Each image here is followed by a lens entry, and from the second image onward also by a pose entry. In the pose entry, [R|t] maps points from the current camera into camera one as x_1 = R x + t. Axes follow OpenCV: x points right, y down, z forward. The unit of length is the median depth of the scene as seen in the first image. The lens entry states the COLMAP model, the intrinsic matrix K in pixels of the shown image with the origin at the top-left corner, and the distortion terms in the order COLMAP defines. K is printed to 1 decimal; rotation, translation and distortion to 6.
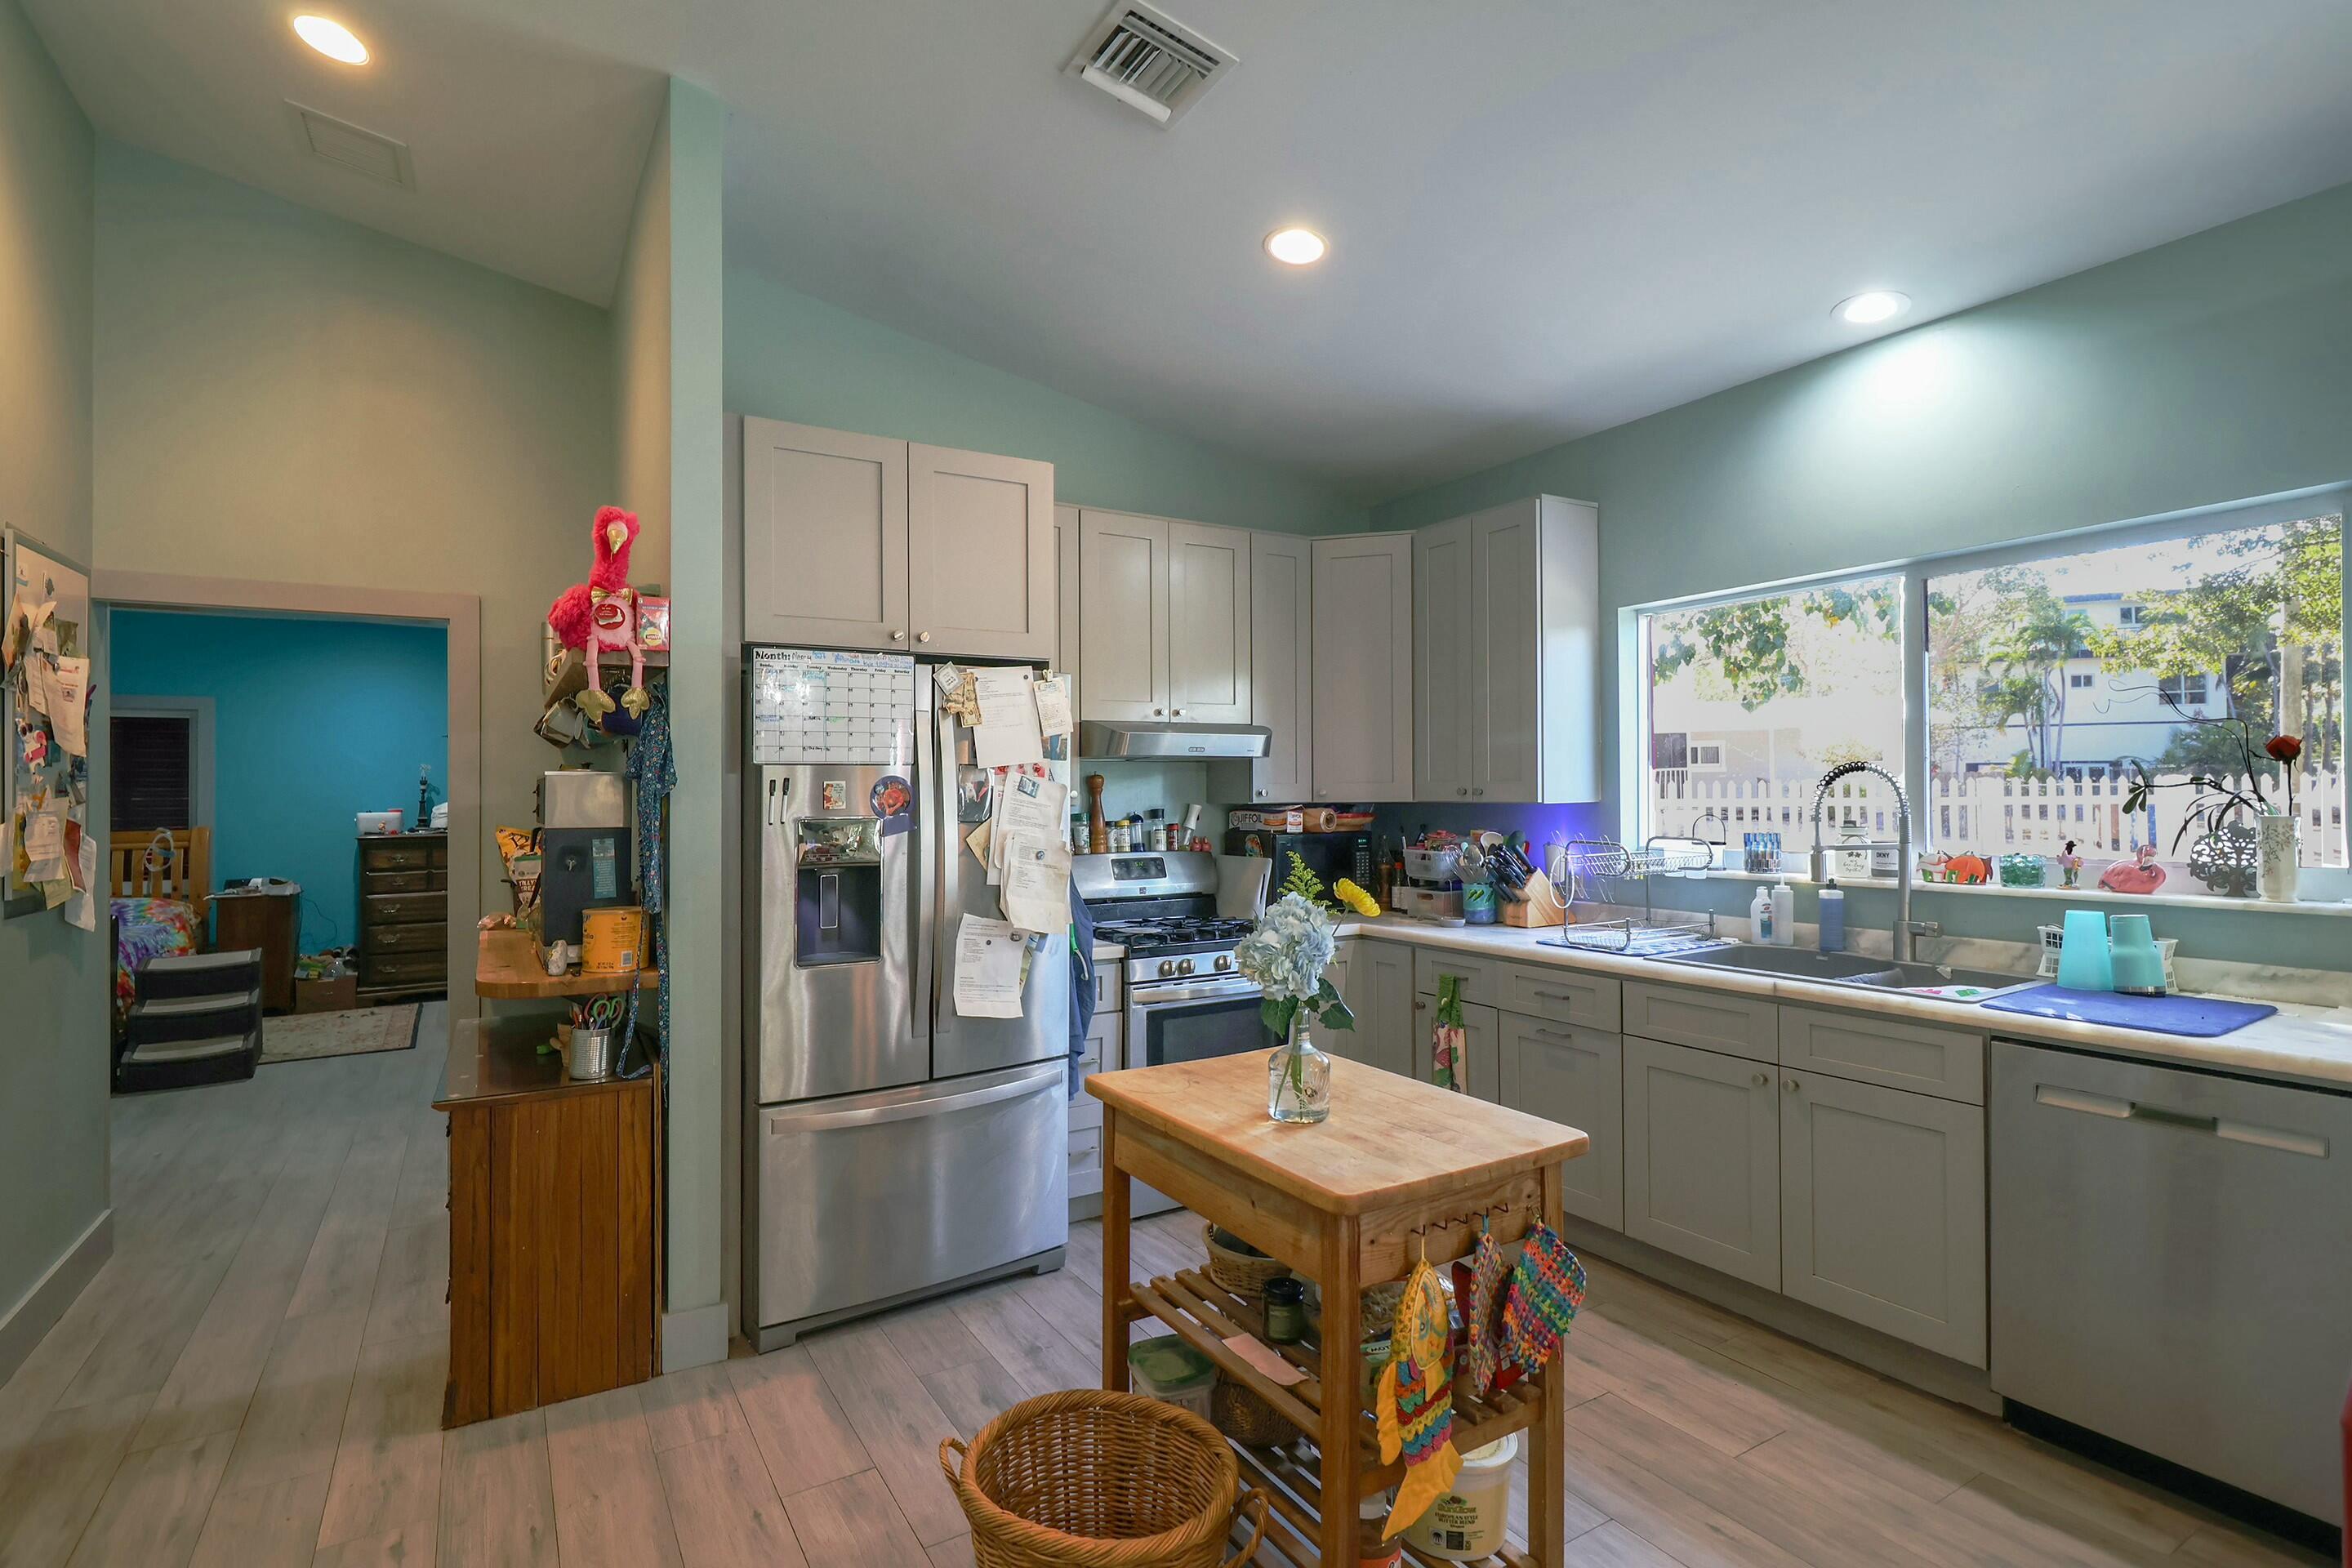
lens RADIAL K [[1095.3, 0, 1127.5], [0, 1095.3, 777.1], [0, 0, 1]] dist [0.000562, 0.000033]
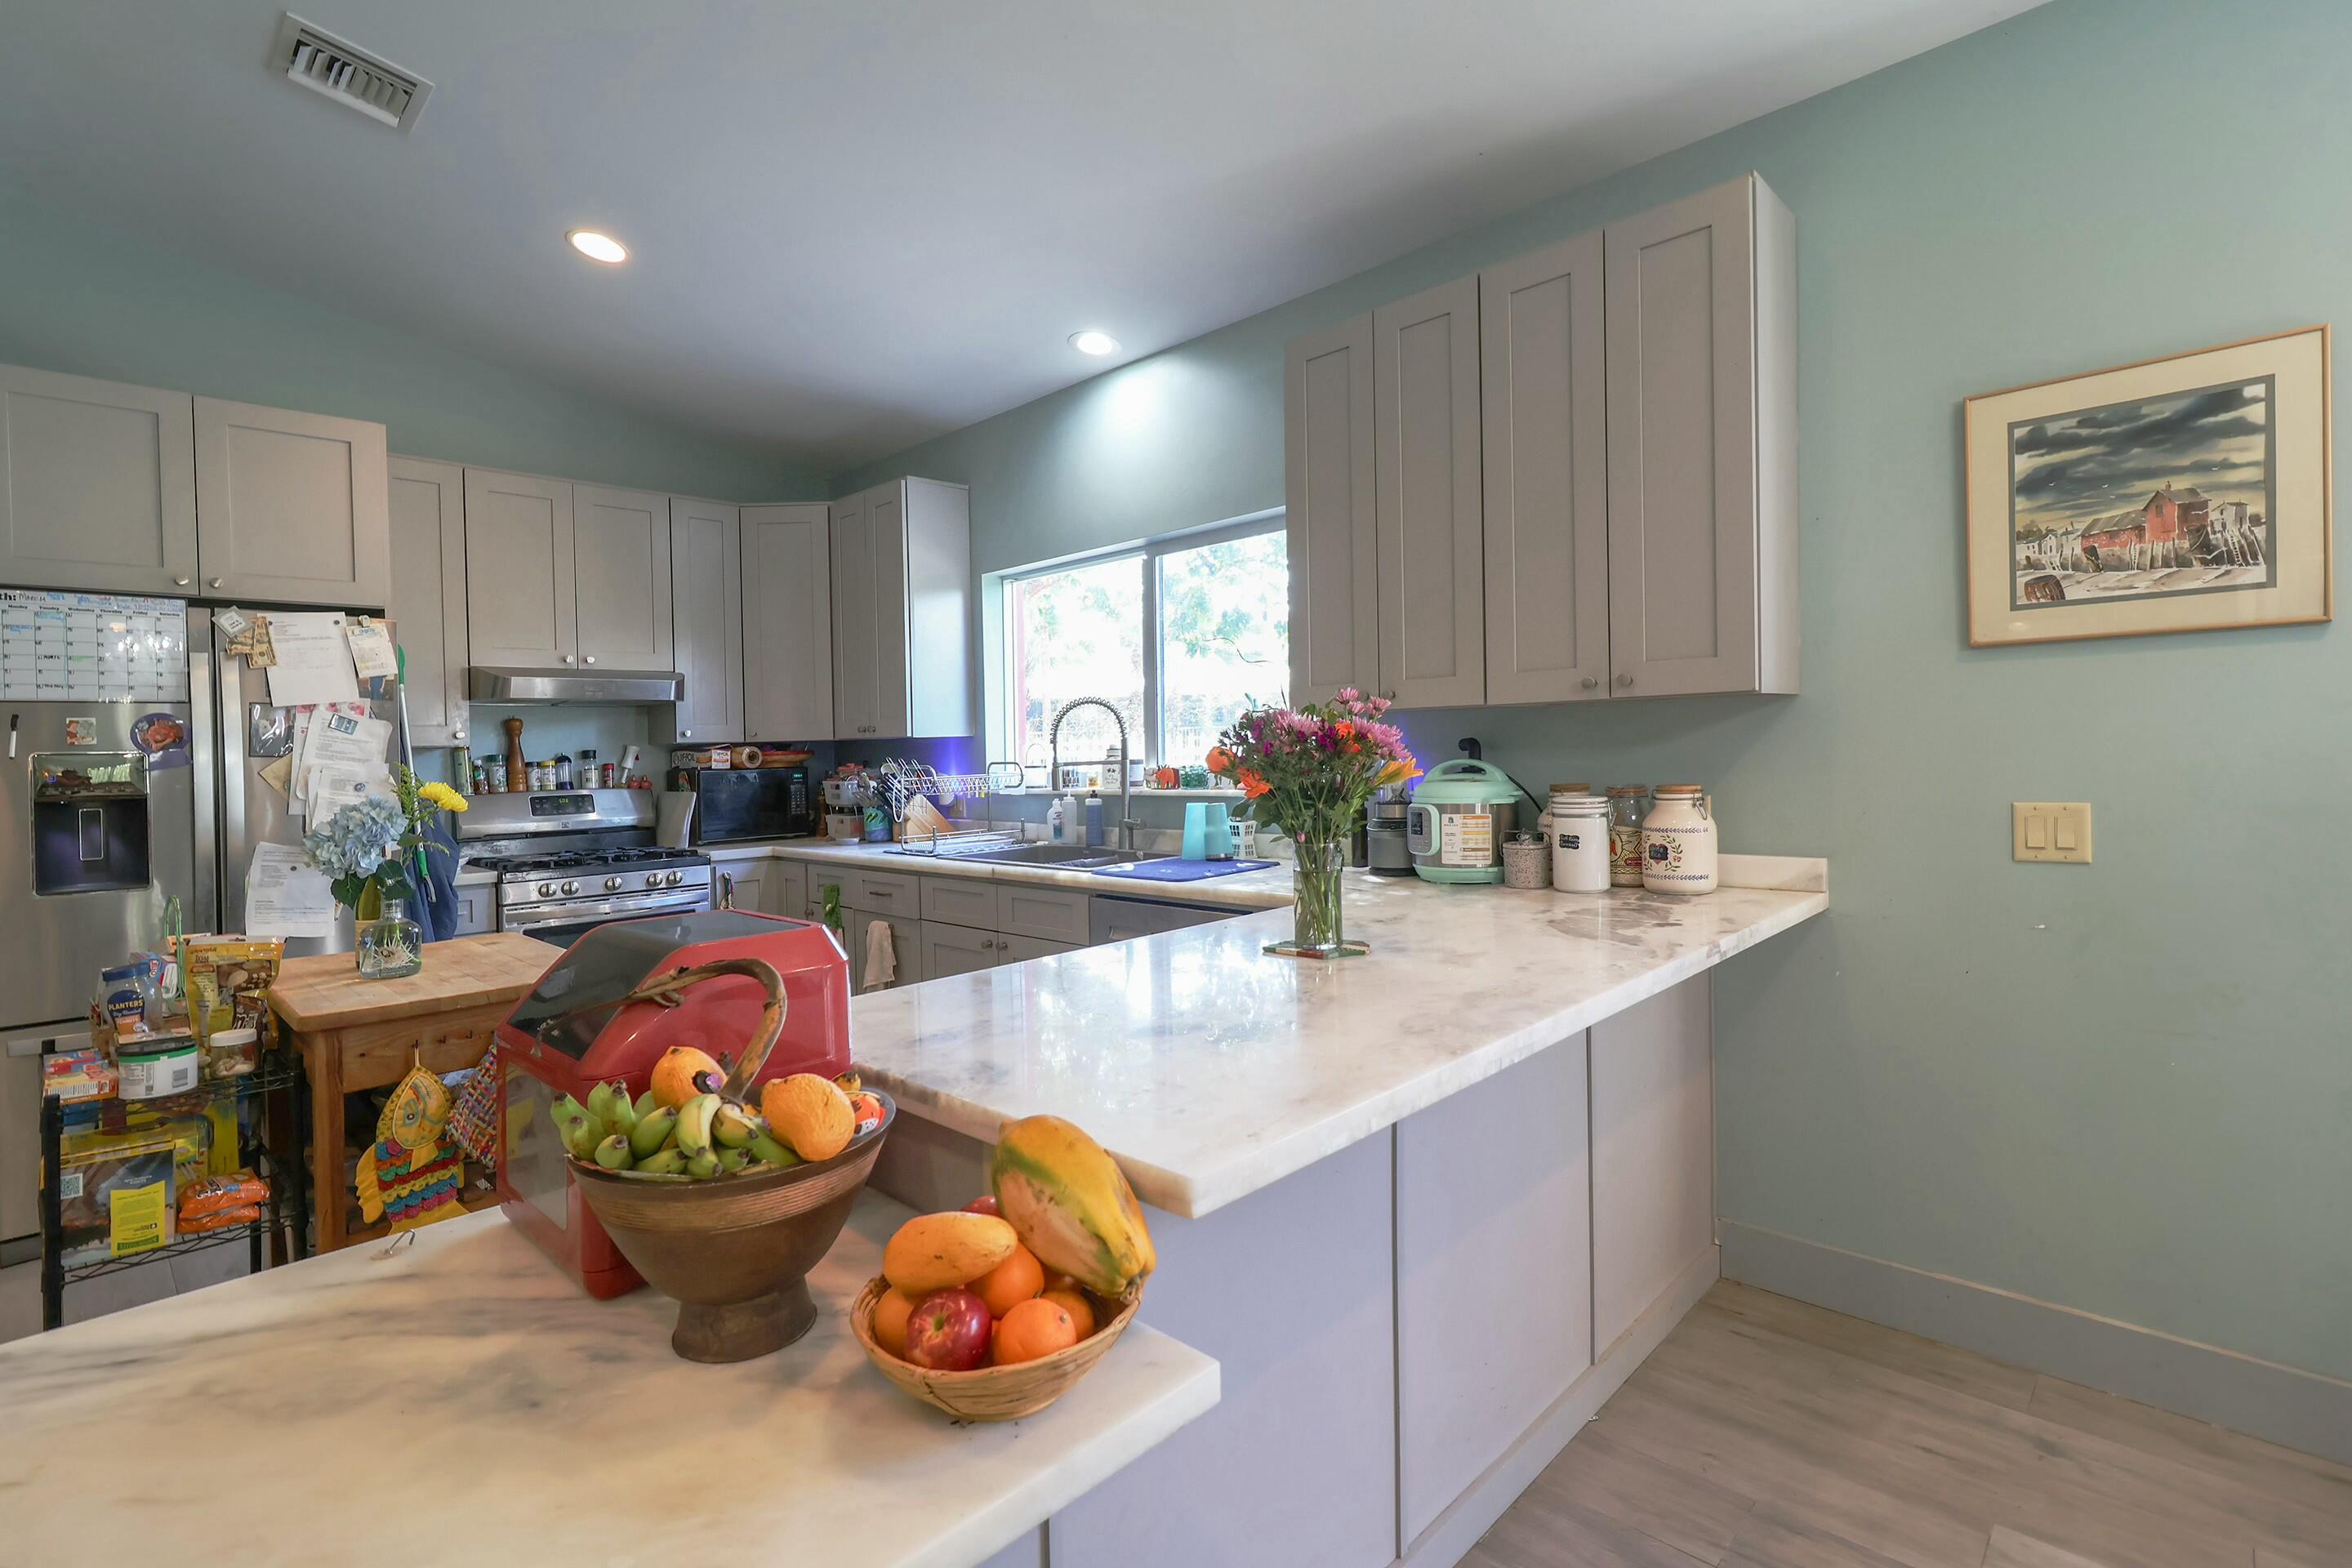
lens RADIAL K [[1067.5, 0, 1187.8], [0, 1067.5, 758.1], [0, 0, 1]] dist [0.001529, 0.000671]
pose [[0.963868, -0.019729, 0.265649, 0.381637], [0.015177, 0.999701, 0.019180, 0.030756], [-0.265948, -0.014456, 0.963879, -0.211798]]
